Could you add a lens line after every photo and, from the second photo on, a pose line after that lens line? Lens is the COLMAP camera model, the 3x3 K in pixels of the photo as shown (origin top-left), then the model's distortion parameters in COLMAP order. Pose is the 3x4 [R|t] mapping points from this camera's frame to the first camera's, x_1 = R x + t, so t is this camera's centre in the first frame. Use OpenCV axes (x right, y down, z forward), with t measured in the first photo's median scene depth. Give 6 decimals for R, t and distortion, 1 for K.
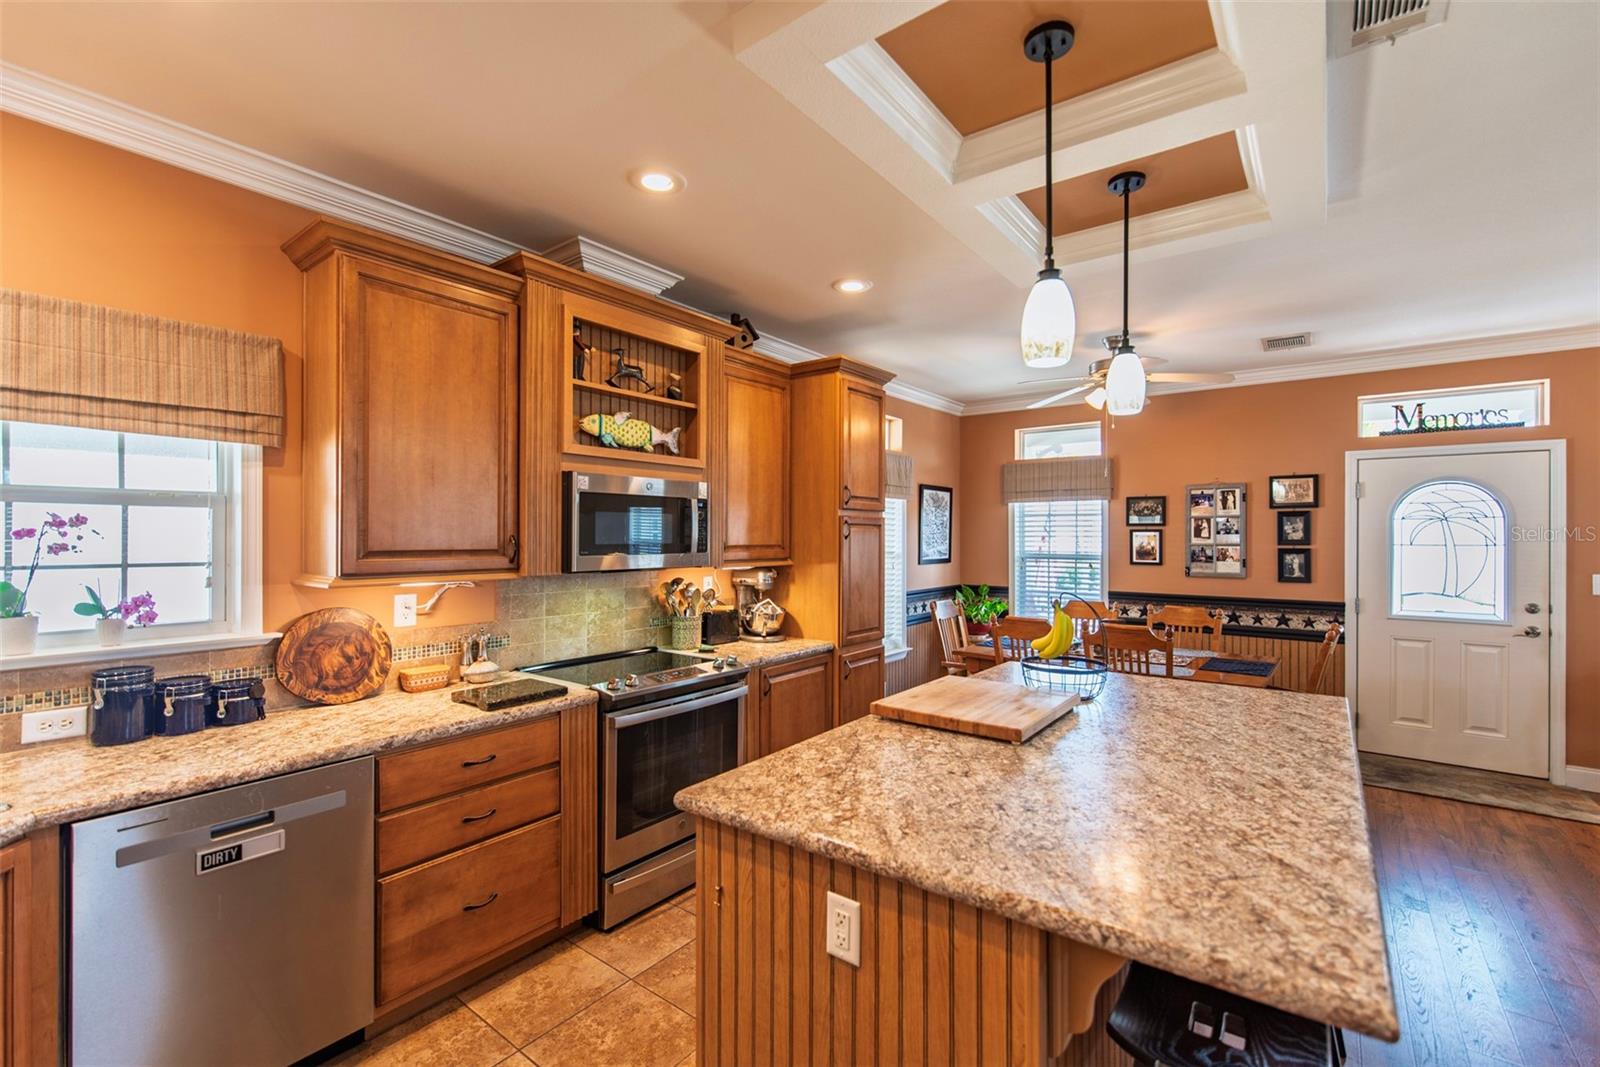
lens RADIAL K [[693.0, 0, 800.2], [0, 693.0, 531.1], [0, 0, 1]] dist [0.001072, 0.000261]
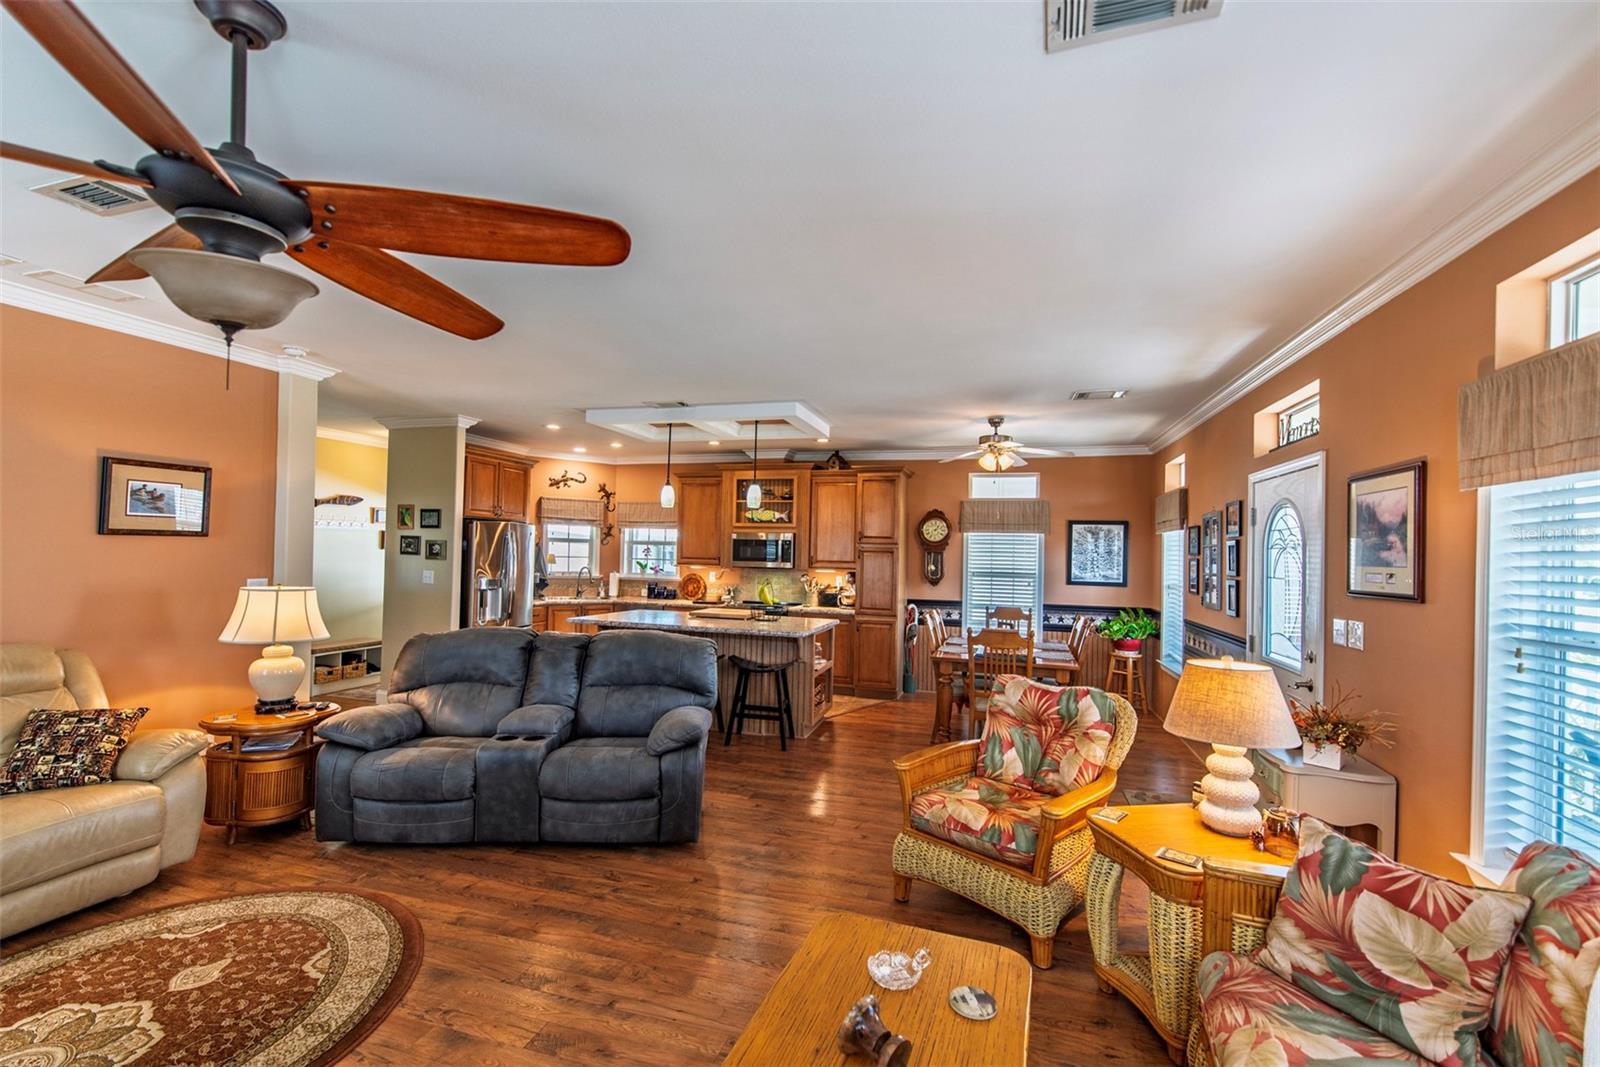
lens RADIAL K [[693.0, 0, 793.4], [0, 693.0, 541.2], [0, 0, 1]] dist [0.001072, 0.000261]
pose [[0.343968, -0.010956, -0.938918, 2.291193], [-0.015645, 0.999726, -0.017397, -0.001294], [0.938851, 0.020674, 0.343702, 0.205433]]
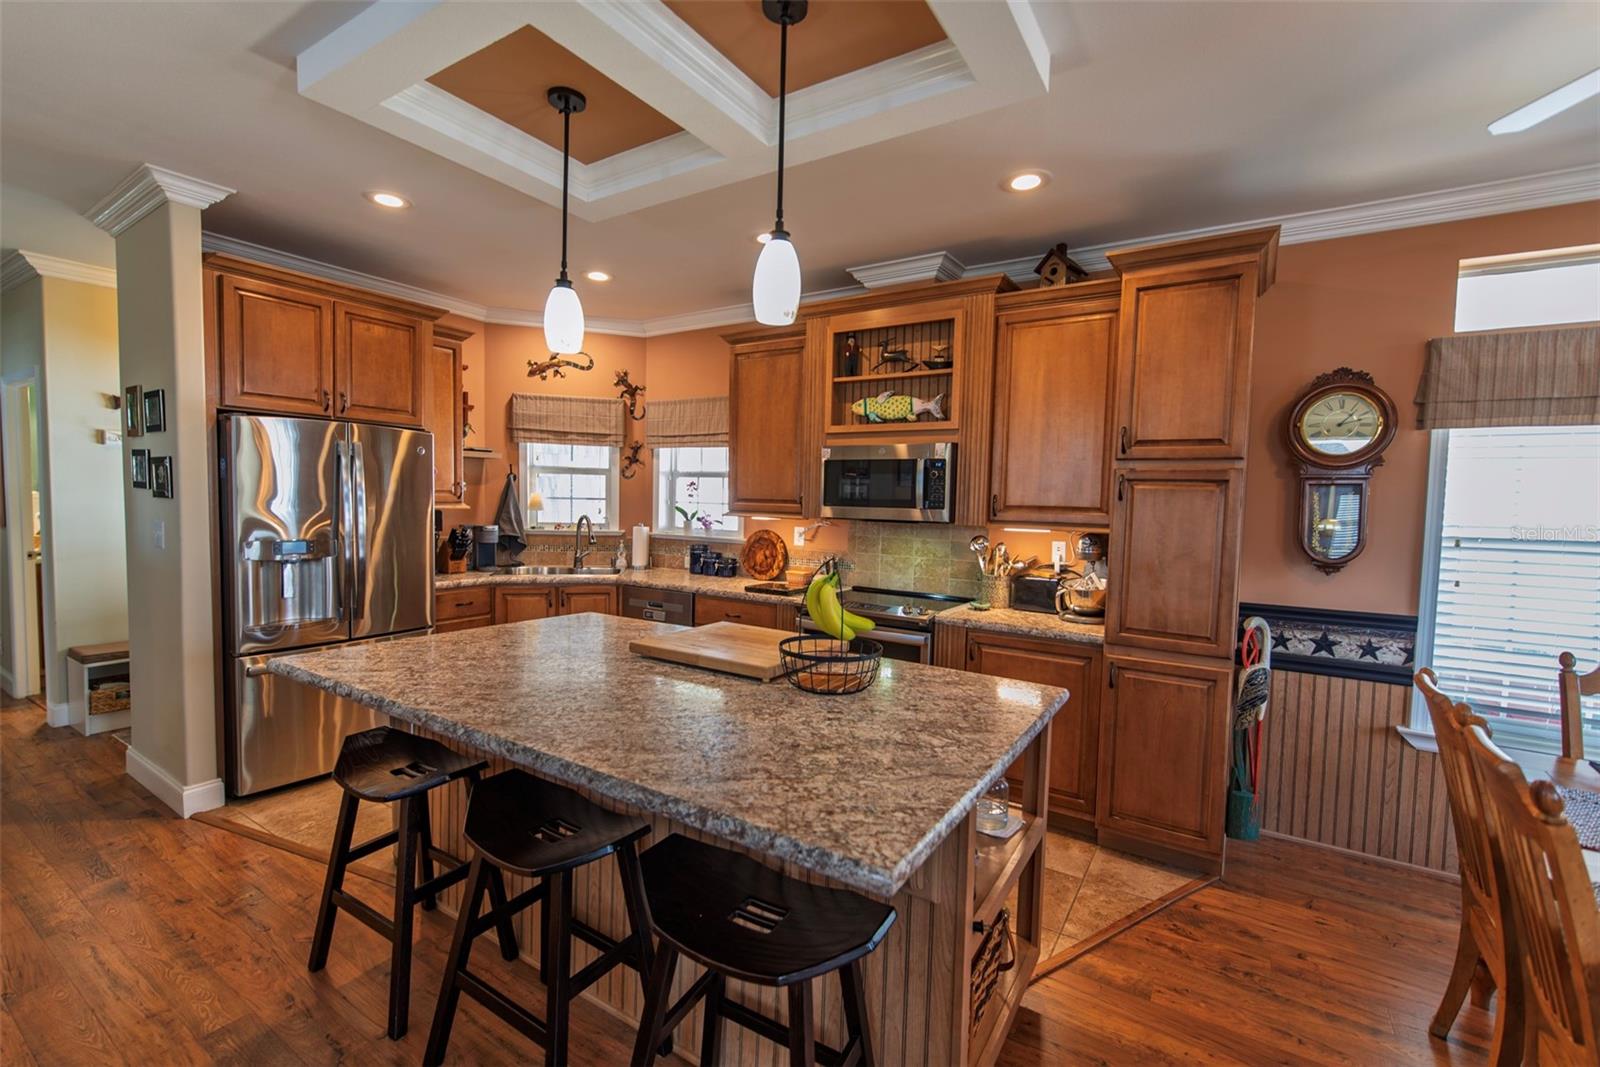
lens RADIAL K [[693.0, 0, 799.2], [0, 693.0, 534.7], [0, 0, 1]] dist [0.001072, 0.000261]
pose [[0.077385, 0.052313, -0.995628, 0.976822], [-0.017737, 0.998537, 0.051087, 0.020803], [0.996843, 0.013706, 0.078200, 0.759637]]
